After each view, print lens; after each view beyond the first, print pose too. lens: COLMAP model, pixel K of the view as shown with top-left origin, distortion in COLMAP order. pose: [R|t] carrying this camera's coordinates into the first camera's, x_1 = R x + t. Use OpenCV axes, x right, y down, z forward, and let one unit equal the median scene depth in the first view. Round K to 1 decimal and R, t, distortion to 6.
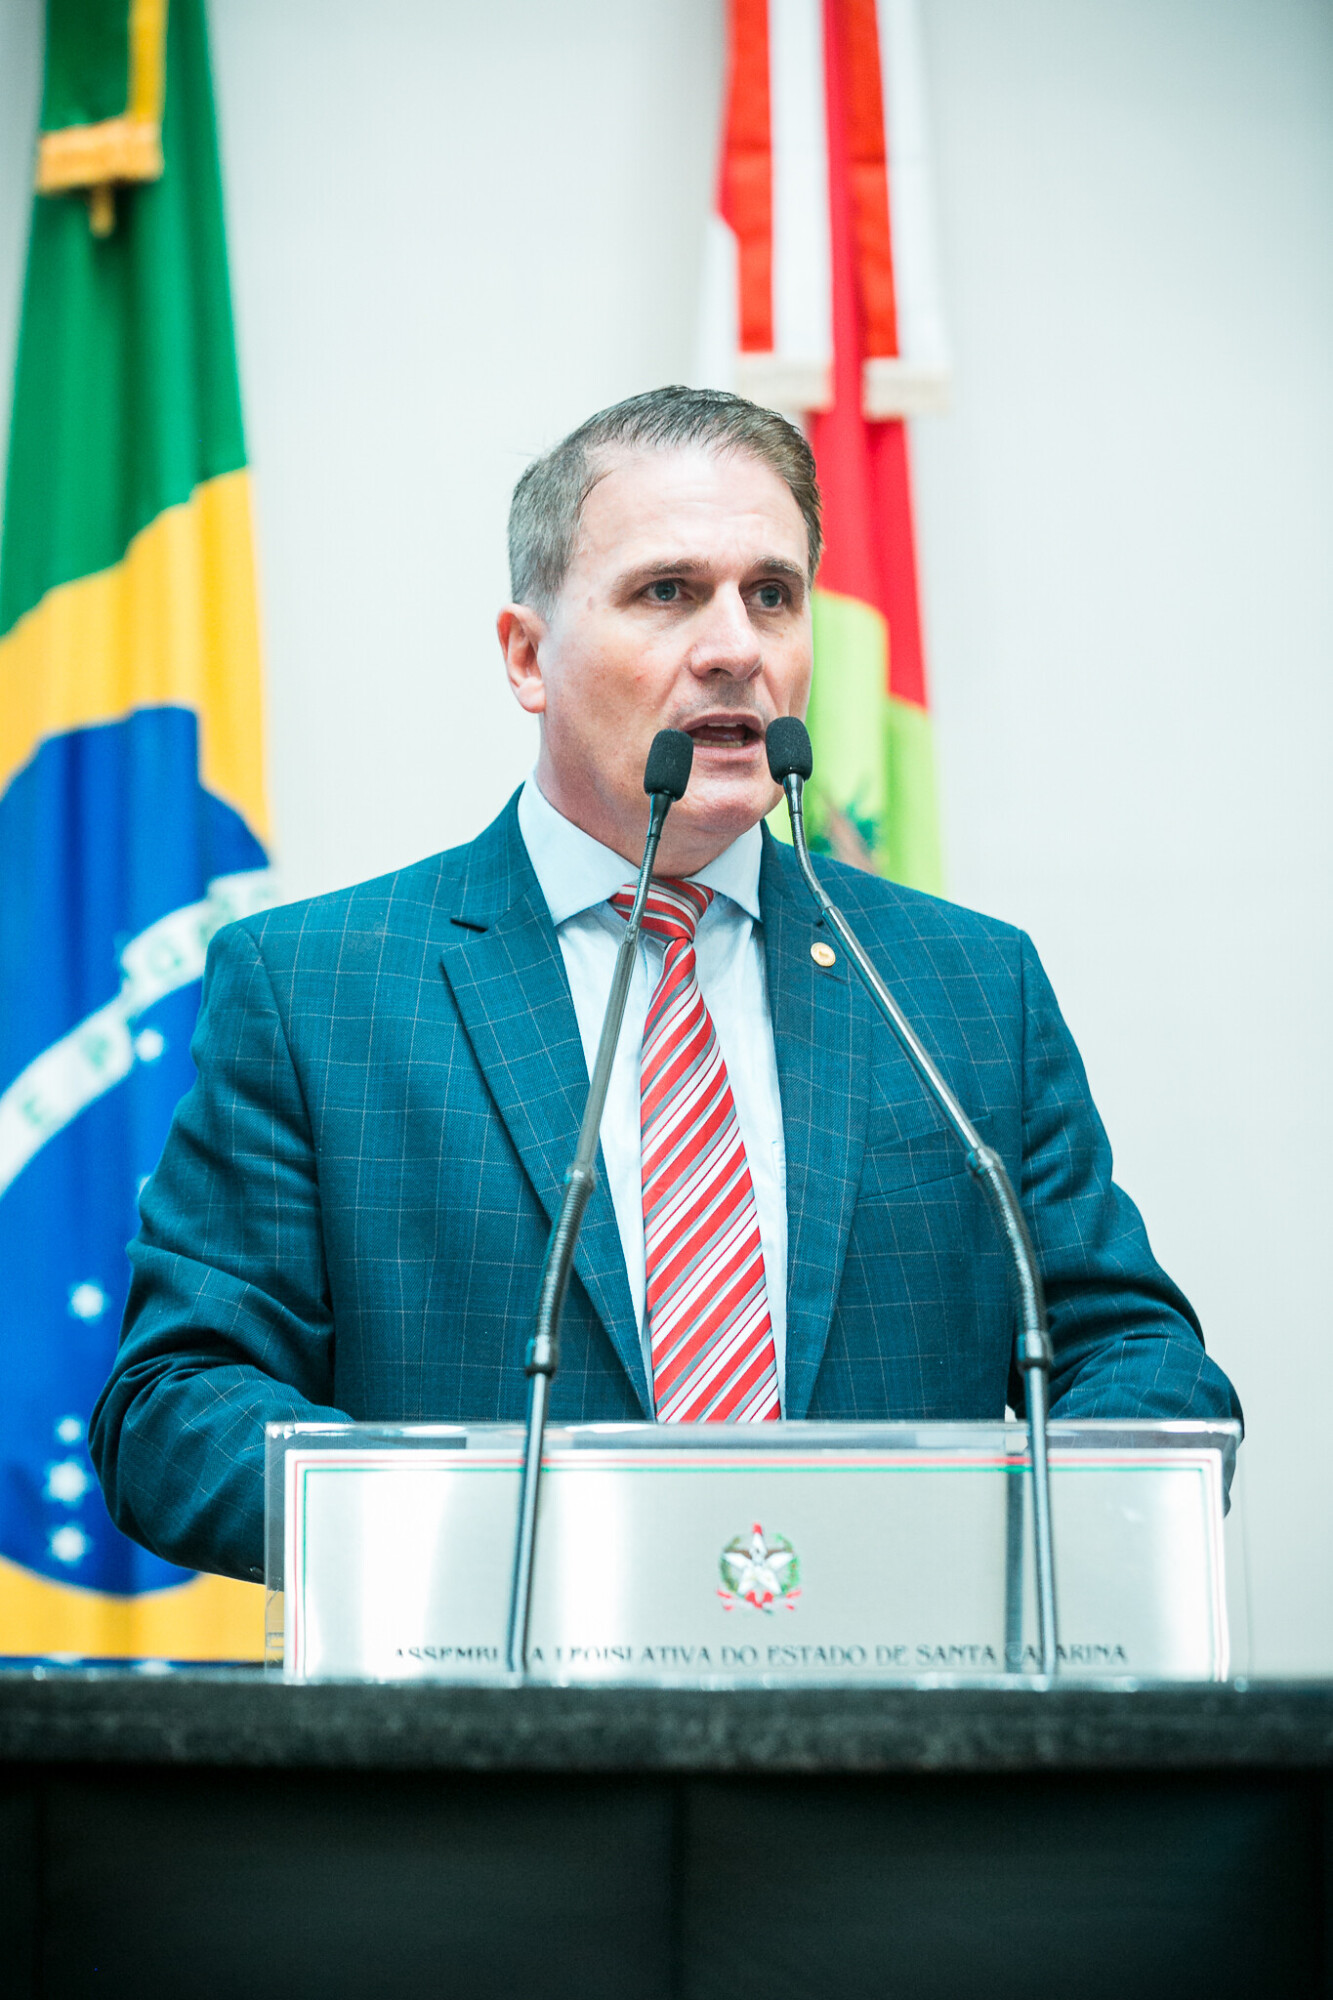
lens RADIAL K [[6481.9, 0, 666.5], [0, 6481.9, 1000.0], [0, 0, 1]] dist [-0.122528, -0.288765]
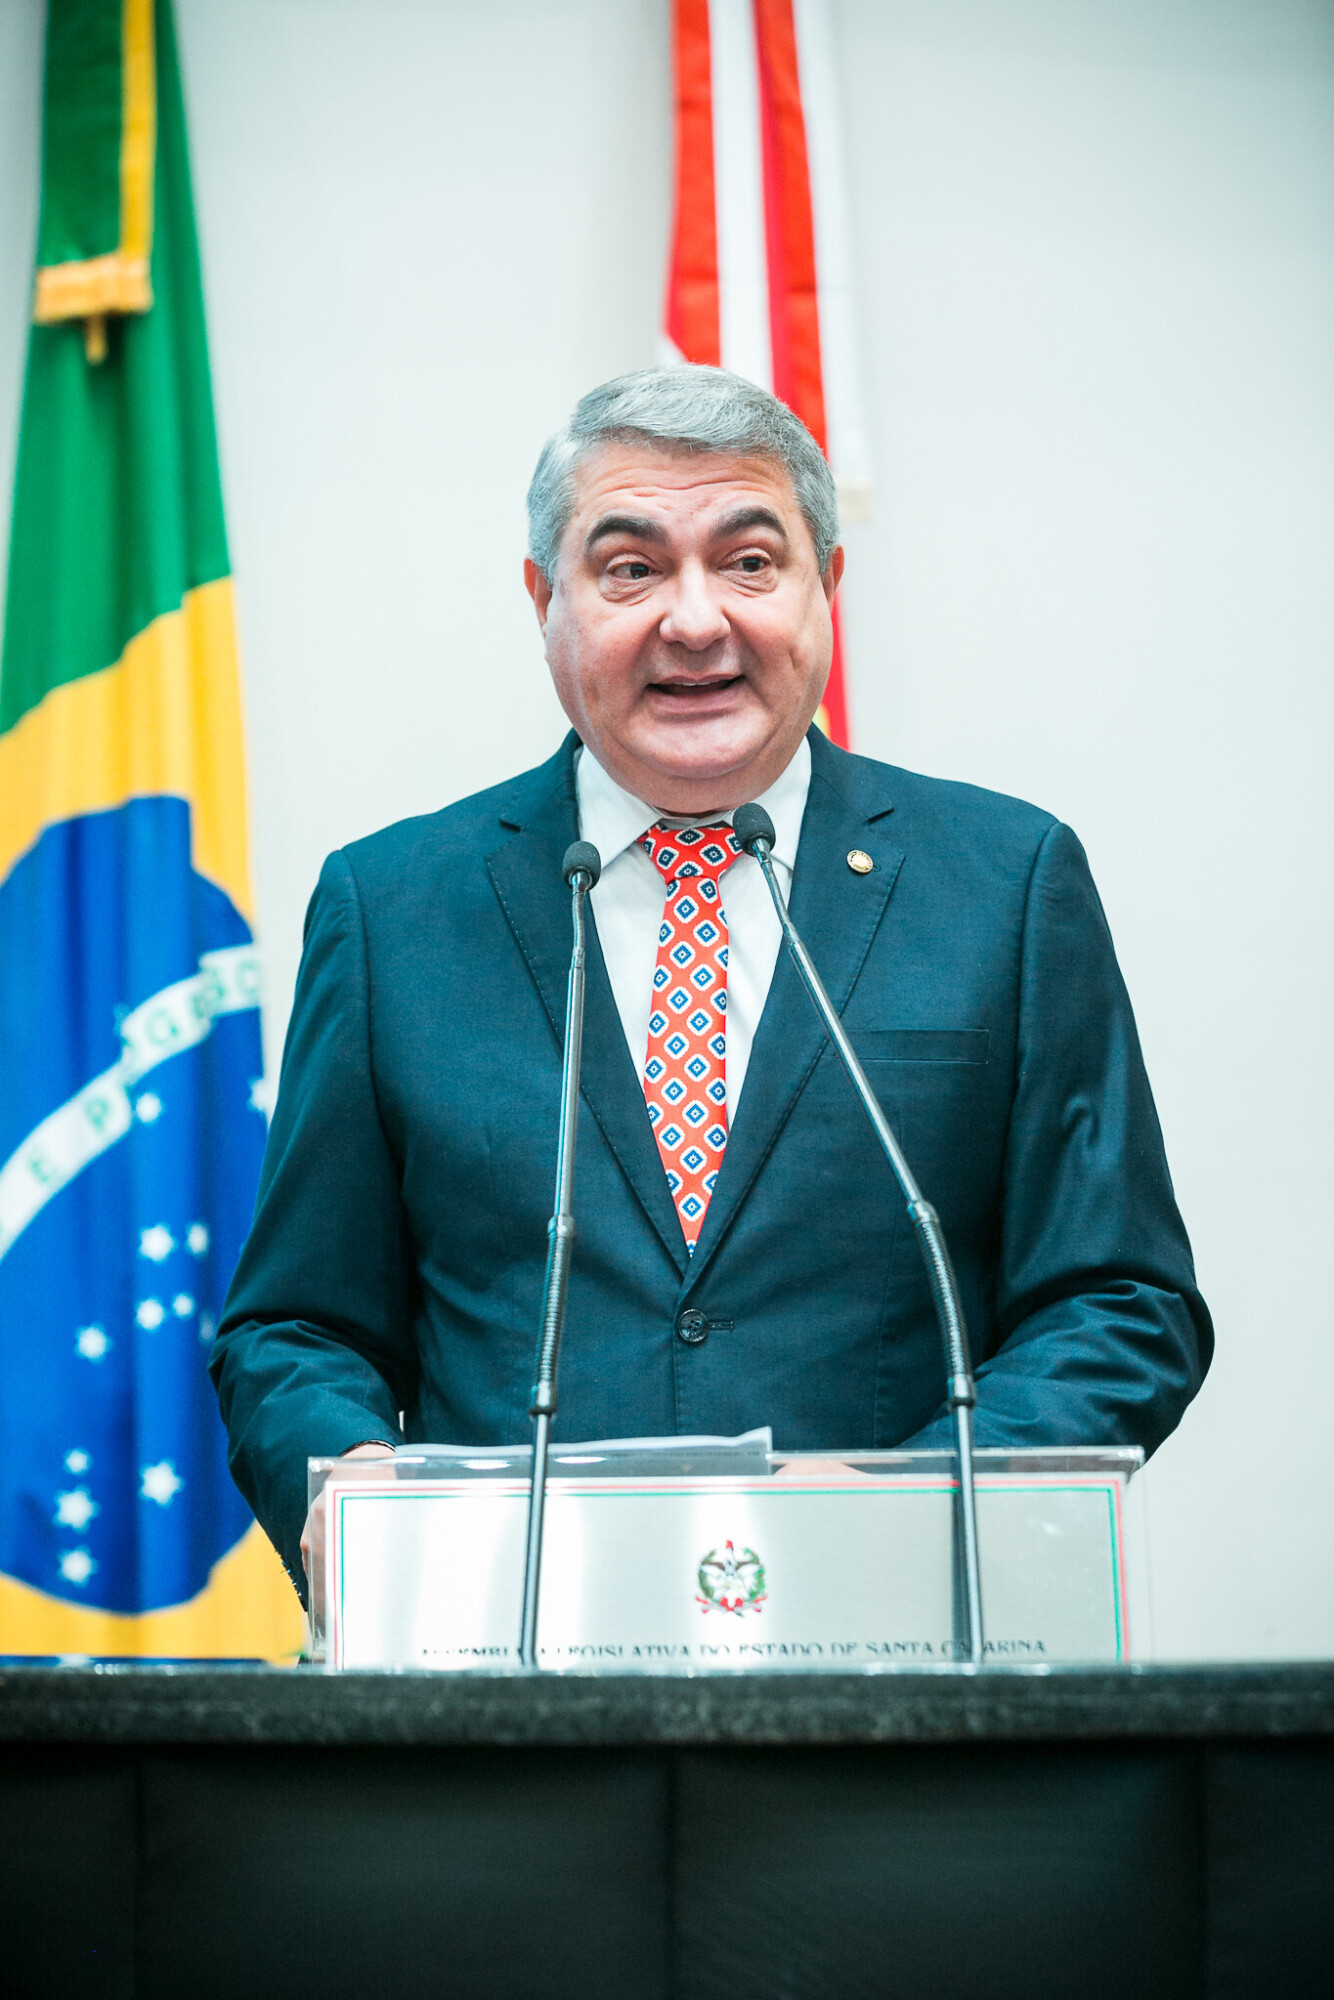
lens RADIAL K [[6211.7, 0, 762.1], [0, 6211.7, 1075.7], [0, 0, 1]] dist [-0.133375, 2.088253]
pose [[0.999650, -0.007838, 0.025264, -0.007692], [0.007694, 0.999954, 0.005786, -0.010160], [-0.025308, -0.005590, 0.999664, -0.129693]]
